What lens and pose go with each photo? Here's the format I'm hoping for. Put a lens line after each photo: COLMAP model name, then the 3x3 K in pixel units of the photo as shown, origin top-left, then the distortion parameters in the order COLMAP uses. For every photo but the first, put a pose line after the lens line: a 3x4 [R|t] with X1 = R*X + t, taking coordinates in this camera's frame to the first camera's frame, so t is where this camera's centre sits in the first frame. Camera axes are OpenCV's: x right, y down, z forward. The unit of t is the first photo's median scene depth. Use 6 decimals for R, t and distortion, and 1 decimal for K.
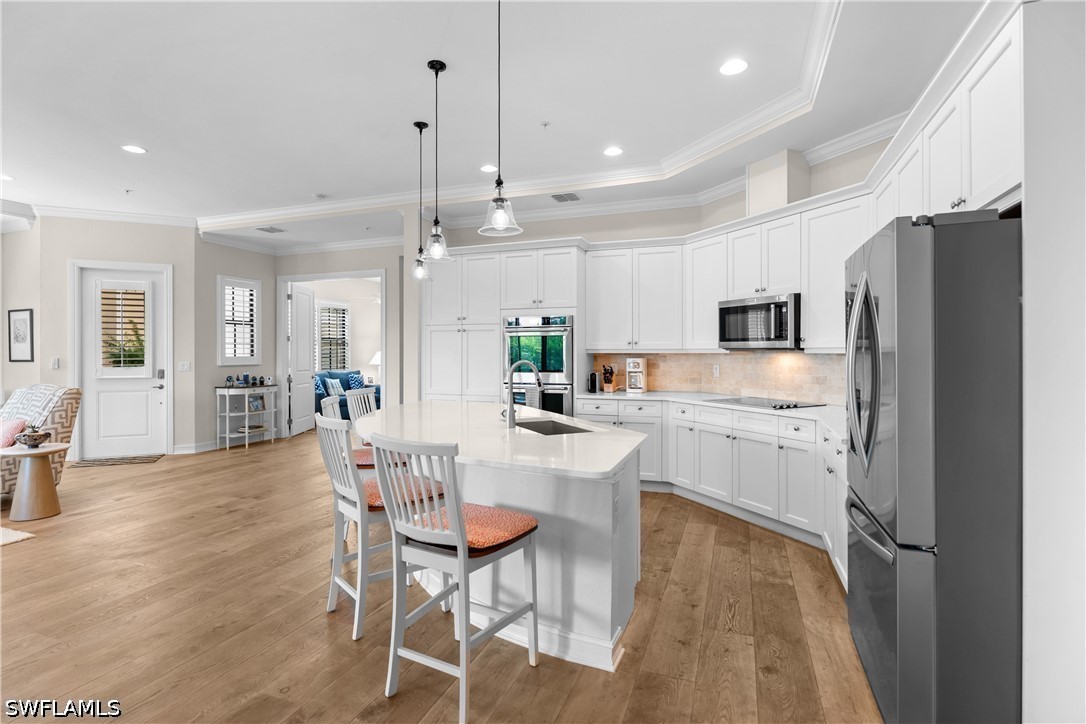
lens RADIAL K [[536.5, 0, 534.5], [0, 536.5, 354.9], [0, 0, 1]] dist [-0.004702, -0.001136]
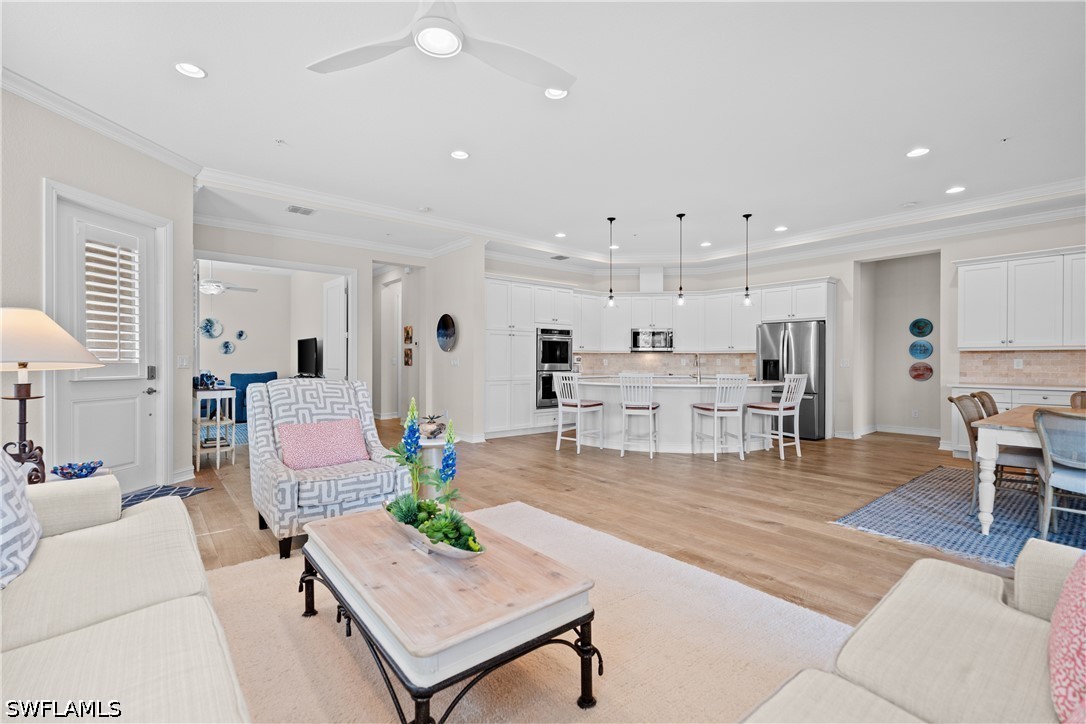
lens RADIAL K [[489.0, 0, 547.9], [0, 489.0, 357.4], [0, 0, 1]] dist [-0.001422, -0.000417]
pose [[0.484568, 0.008428, 0.874713, -1.278190], [0.001415, 0.999945, -0.010418, 0.028941], [-0.874752, 0.006286, 0.484529, 0.307074]]
